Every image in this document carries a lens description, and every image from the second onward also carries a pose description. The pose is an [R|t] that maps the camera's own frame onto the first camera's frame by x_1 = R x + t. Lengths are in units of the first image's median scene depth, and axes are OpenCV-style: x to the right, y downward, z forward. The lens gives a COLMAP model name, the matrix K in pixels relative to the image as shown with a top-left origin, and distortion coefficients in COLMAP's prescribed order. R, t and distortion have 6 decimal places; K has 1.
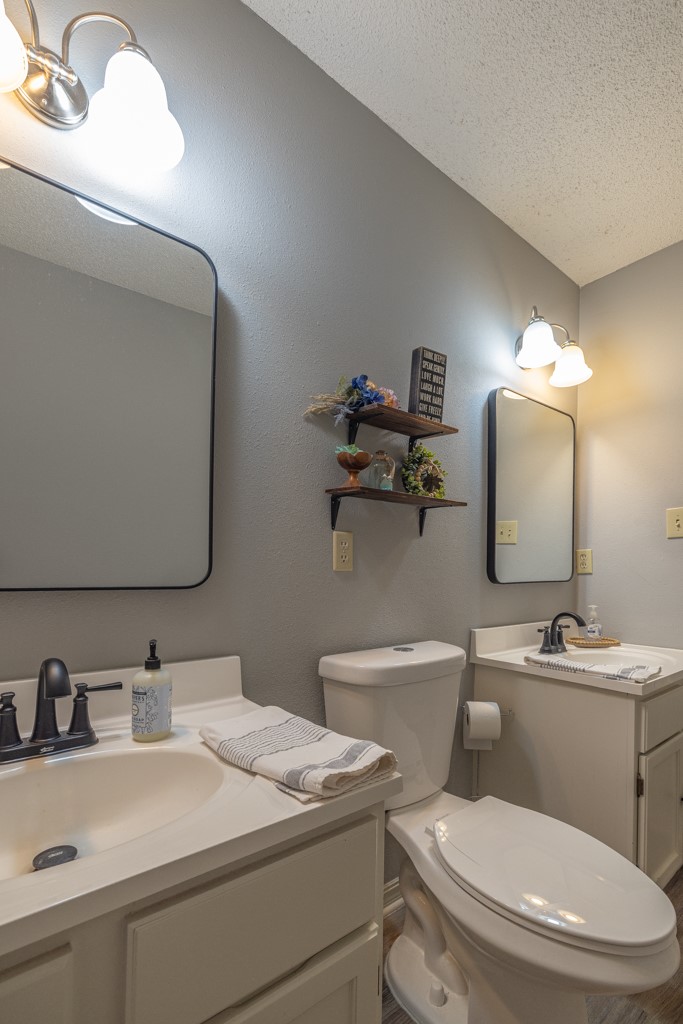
lens RADIAL K [[480.0, 0, 343.3], [0, 480.0, 528.3], [0, 0, 1]] dist [-0.001562, -0.000327]
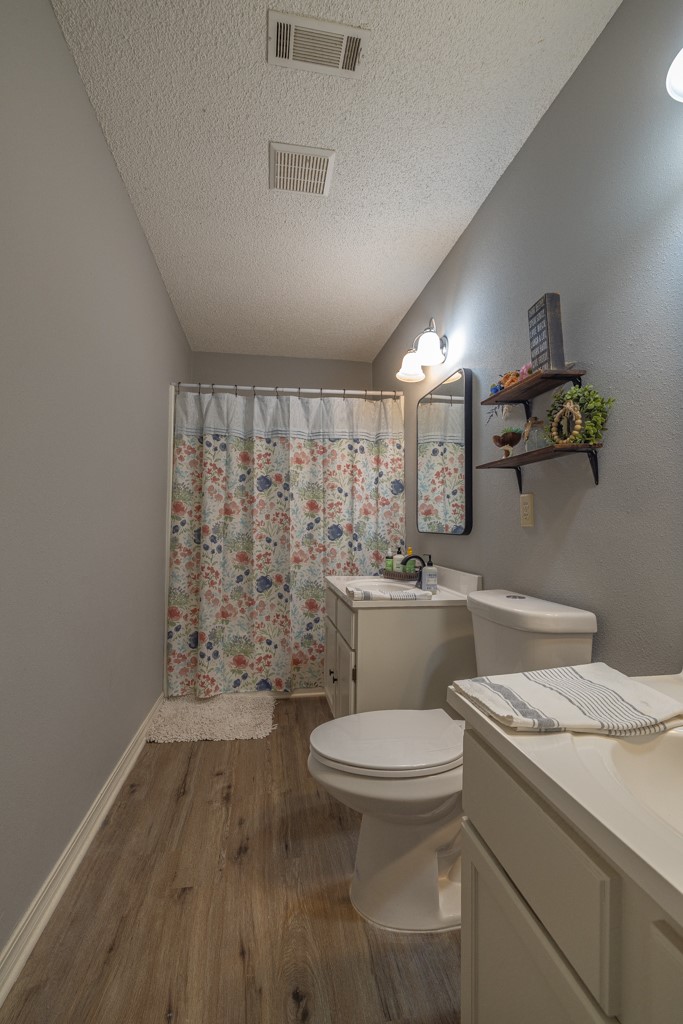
lens RADIAL K [[480.0, 0, 343.3], [0, 480.0, 528.3], [0, 0, 1]] dist [-0.001562, -0.000327]
pose [[-0.499034, -0.023393, -0.866267, 1.252889], [-0.018562, 0.999695, -0.016303, 0.119252], [0.866384, 0.007944, -0.499316, 1.177567]]
